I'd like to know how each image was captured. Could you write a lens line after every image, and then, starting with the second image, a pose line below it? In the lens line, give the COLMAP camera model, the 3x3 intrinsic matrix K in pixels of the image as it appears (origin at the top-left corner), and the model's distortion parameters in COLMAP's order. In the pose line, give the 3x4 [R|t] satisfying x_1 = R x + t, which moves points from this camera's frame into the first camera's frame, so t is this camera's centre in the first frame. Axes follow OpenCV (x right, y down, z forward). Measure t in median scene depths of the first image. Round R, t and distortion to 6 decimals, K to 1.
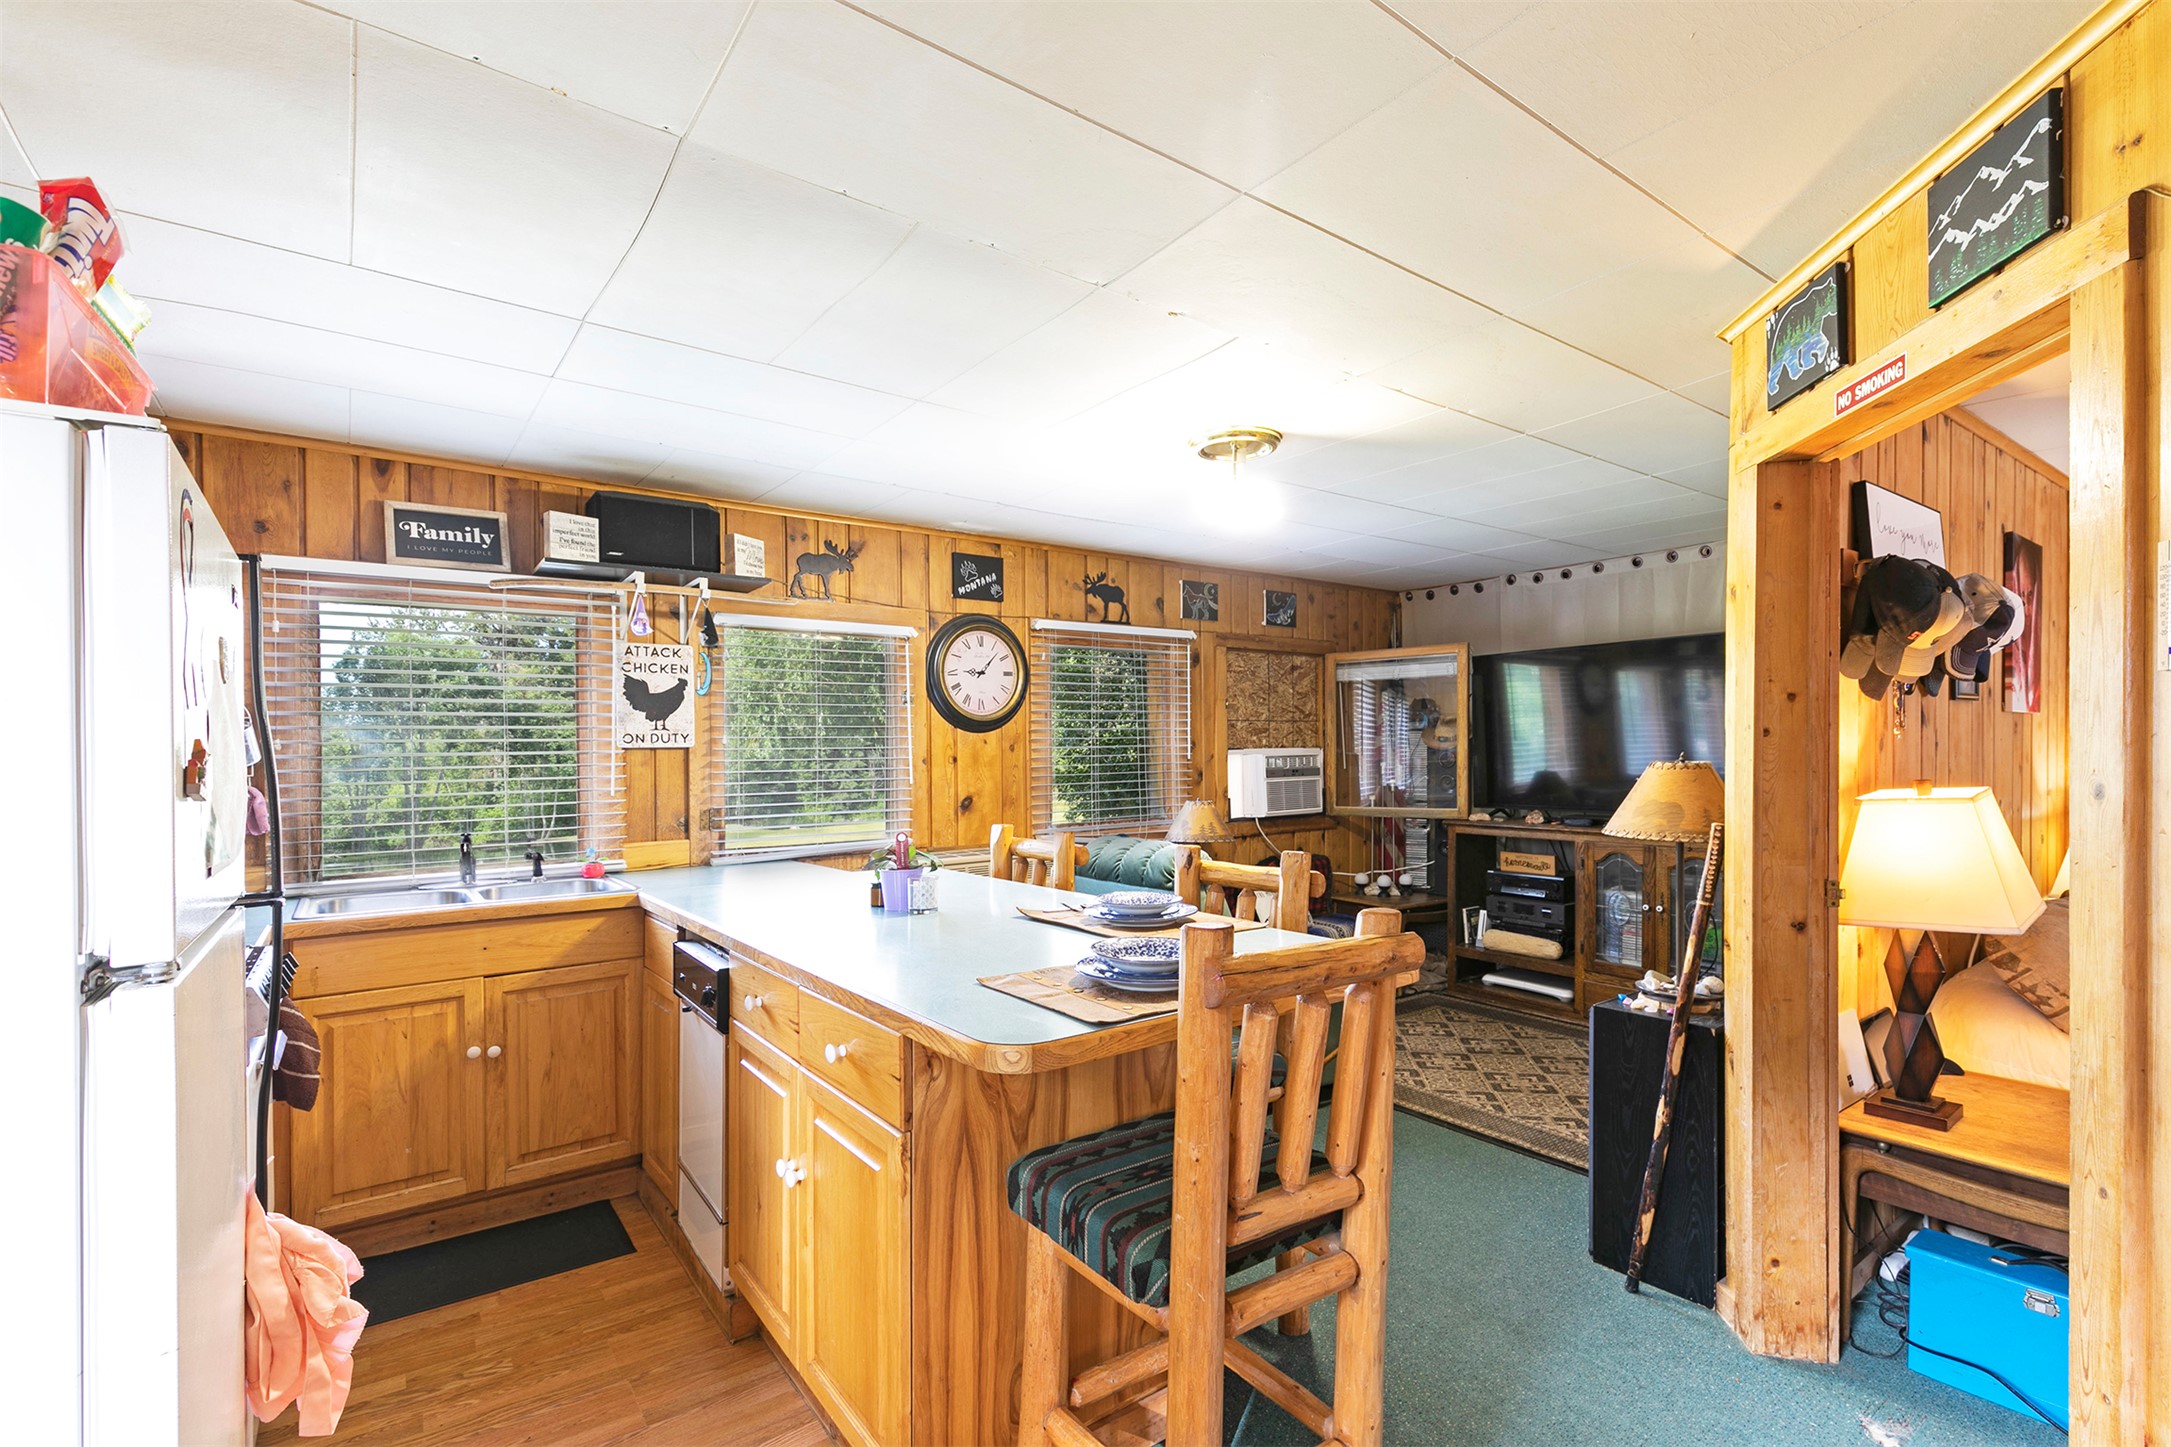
lens RADIAL K [[991.2, 0, 1060.1], [0, 991.2, 784.8], [0, 0, 1]] dist [0.003546, 0.000159]
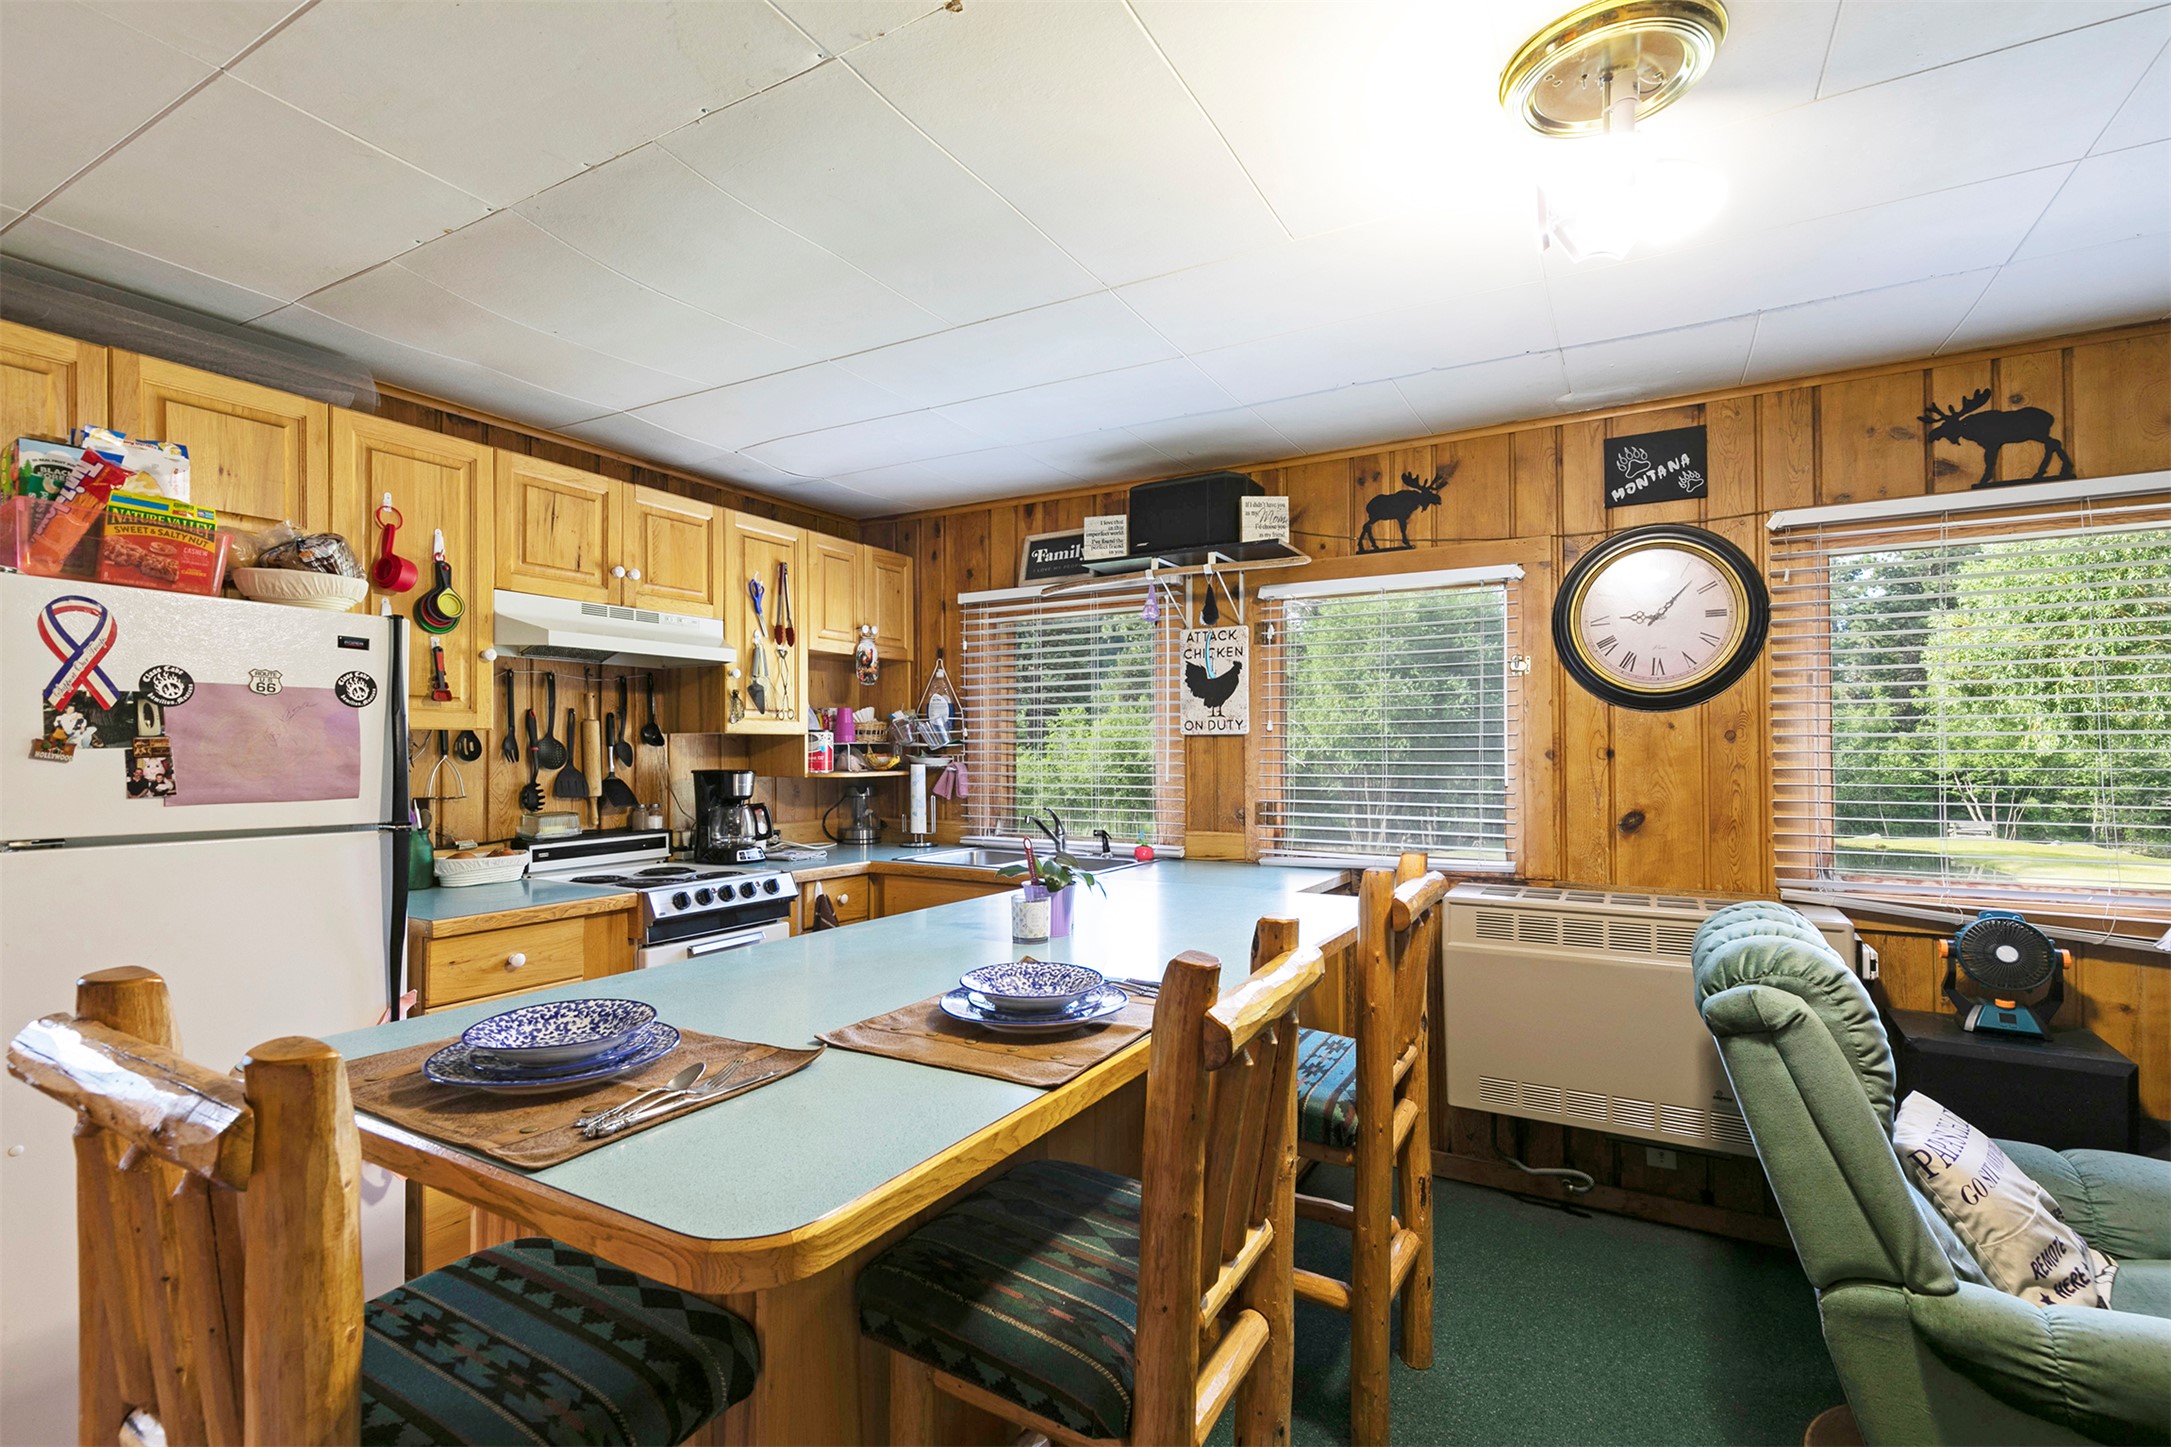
lens RADIAL K [[968.2, 0, 1091.7], [0, 968.2, 749.8], [0, 0, 1]] dist [0.004280, -0.000030]
pose [[0.414405, 0.010282, -0.910034, 0.313133], [-0.038587, 0.999235, -0.006282, -0.009717], [0.909274, 0.037719, 0.414485, 0.392217]]
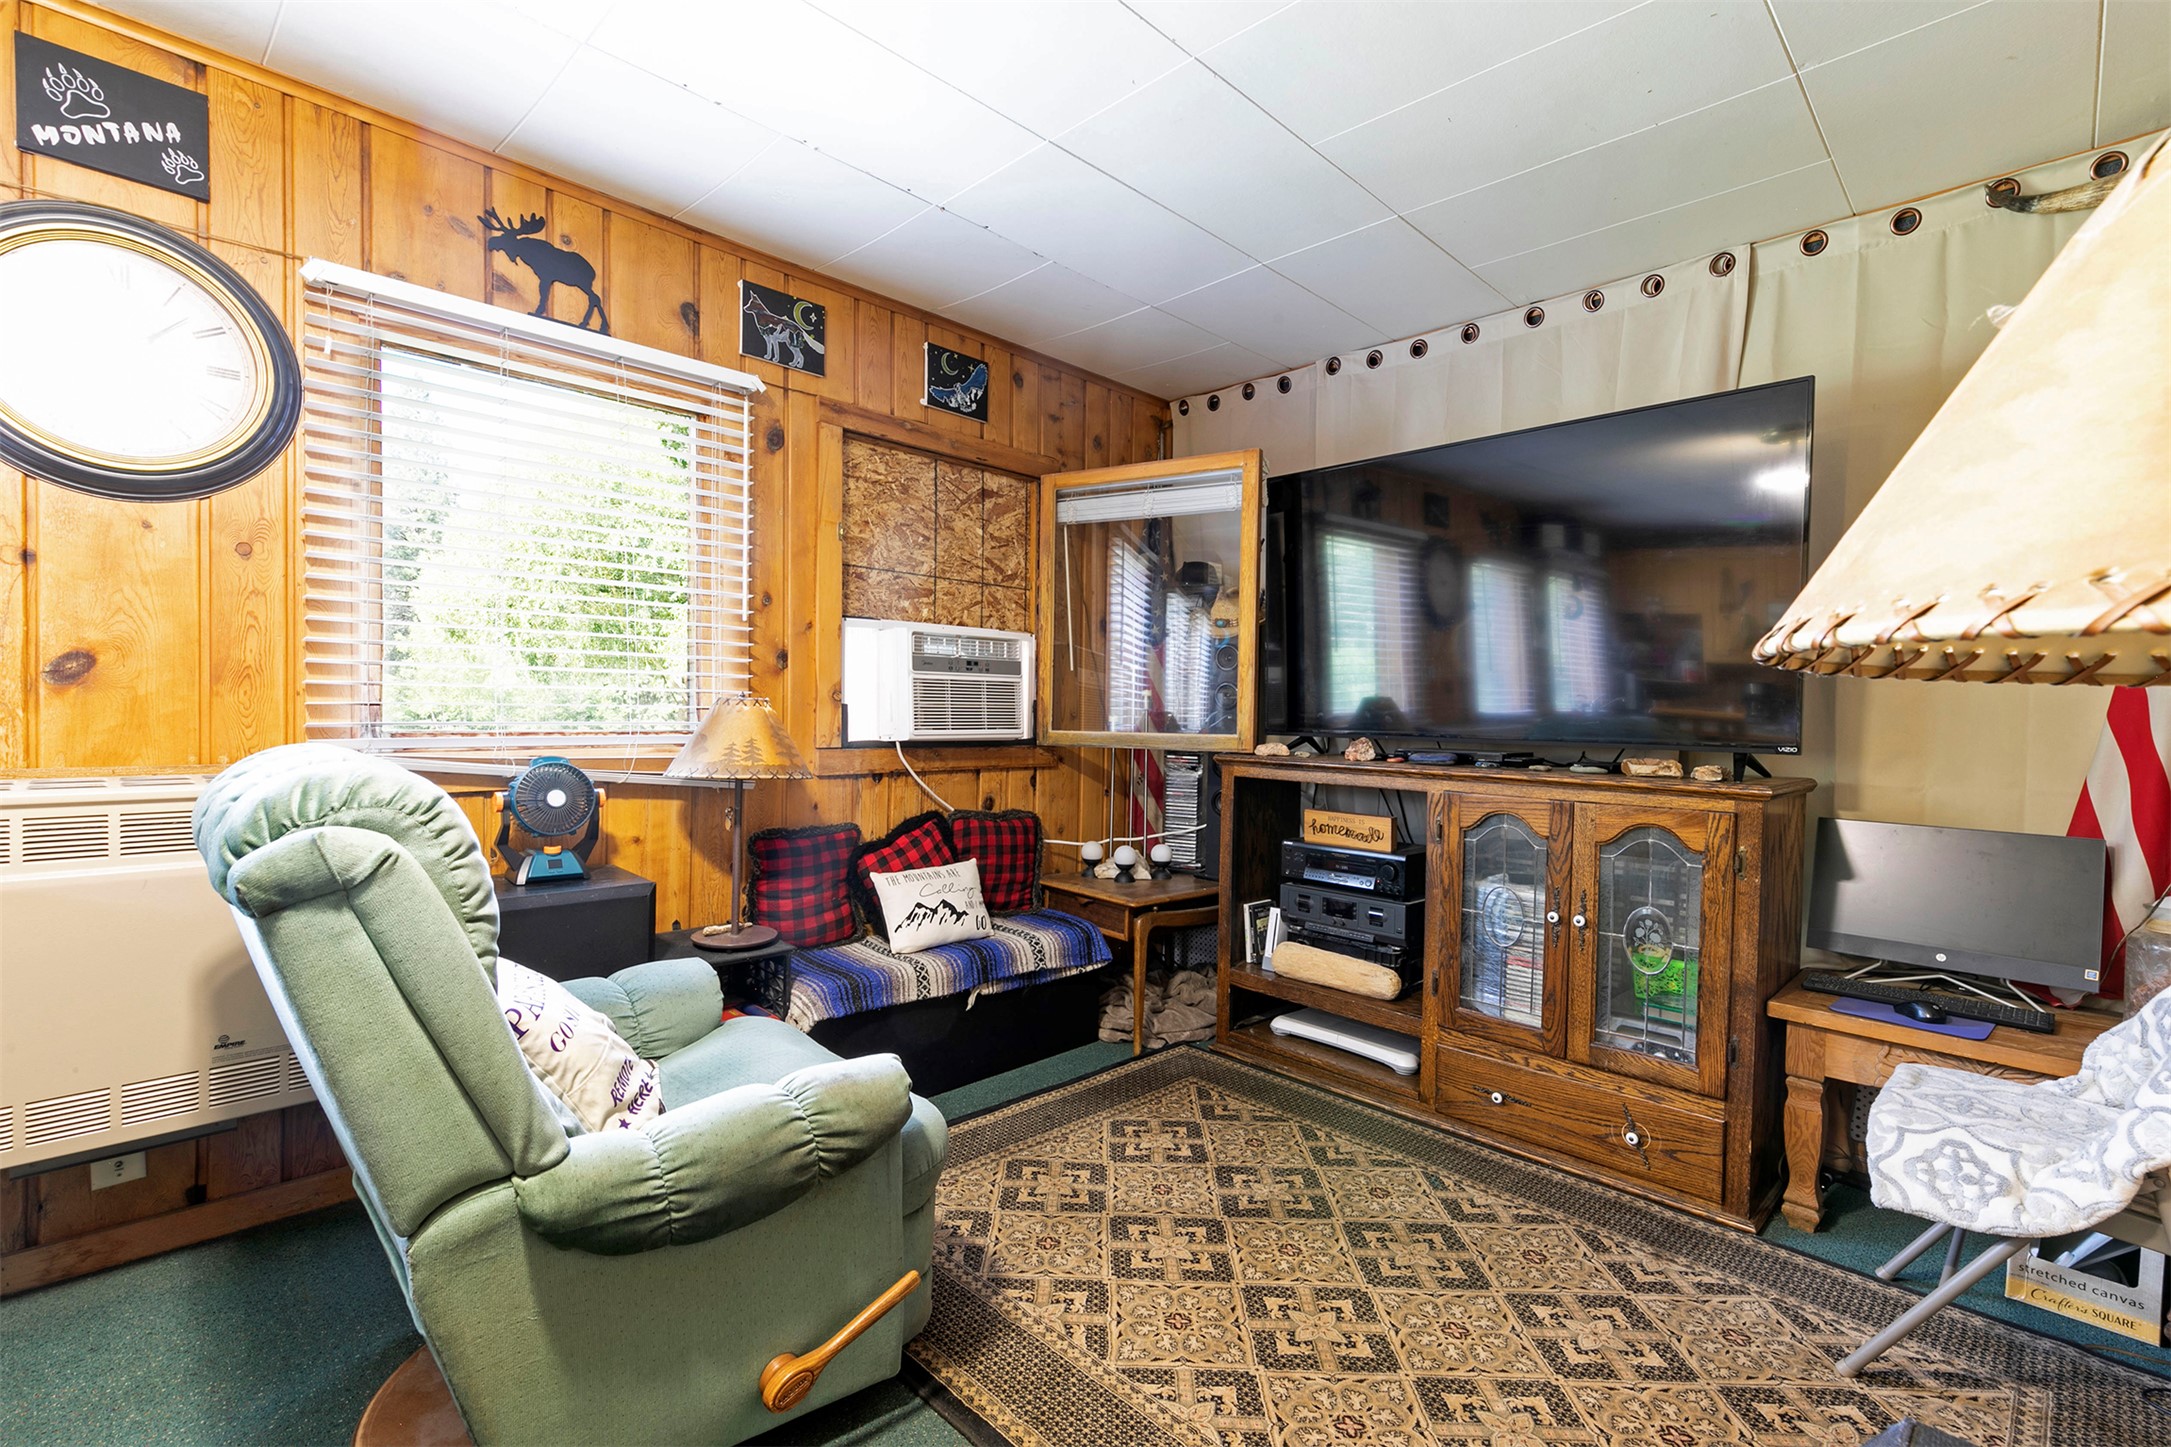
lens RADIAL K [[977.8, 0, 1085.5], [0, 977.8, 723.5], [0, 0, 1]] dist [0.007714, -0.000094]
pose [[0.984744, 0.032601, 0.170931, 0.235859], [-0.029007, 0.999303, -0.023480, 0.037247], [-0.171577, 0.018163, 0.985003, 0.493352]]
